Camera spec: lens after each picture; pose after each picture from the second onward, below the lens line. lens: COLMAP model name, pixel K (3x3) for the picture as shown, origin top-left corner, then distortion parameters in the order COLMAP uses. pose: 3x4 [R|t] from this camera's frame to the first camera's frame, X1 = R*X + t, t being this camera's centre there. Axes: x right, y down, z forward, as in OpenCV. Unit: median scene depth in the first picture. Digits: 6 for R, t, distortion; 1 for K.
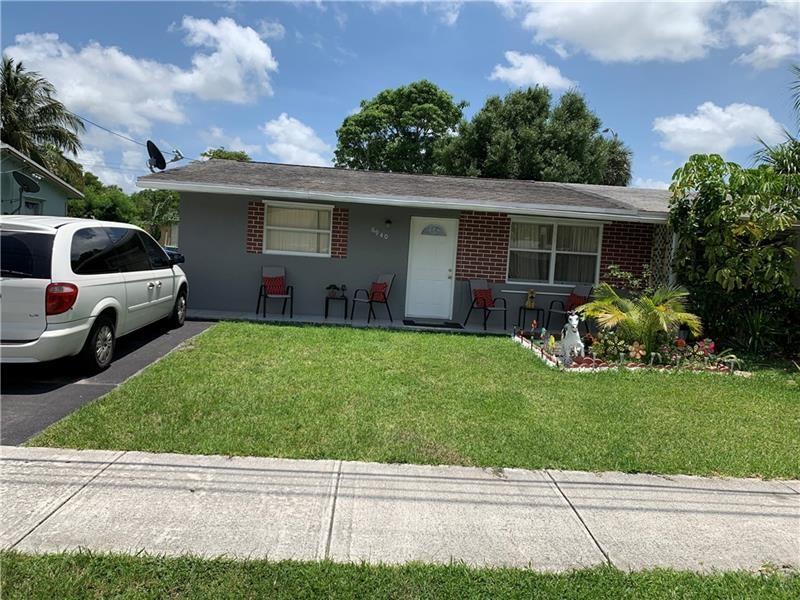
lens RADIAL K [[614.2, 0, 400.0], [0, 614.2, 300.0], [0, 0, 1]] dist [0.010696, 0.008302]
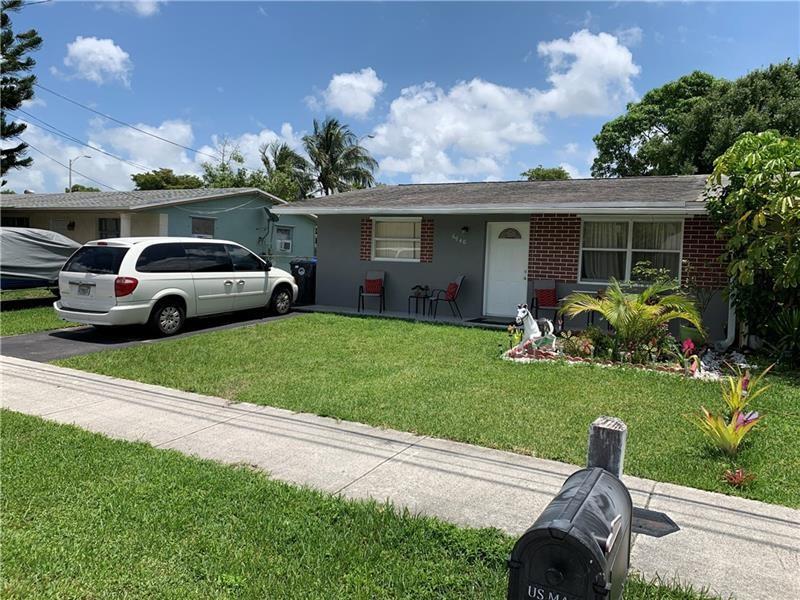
lens RADIAL K [[604.4, 0, 399.4], [0, 604.4, 316.4], [0, 0, 1]] dist [0.064586, -0.127906]
pose [[0.852230, 0.020889, -0.522751, 0.453945], [-0.019260, 0.999778, 0.008552, 0.023963], [0.522813, 0.002780, 0.852443, 0.007035]]
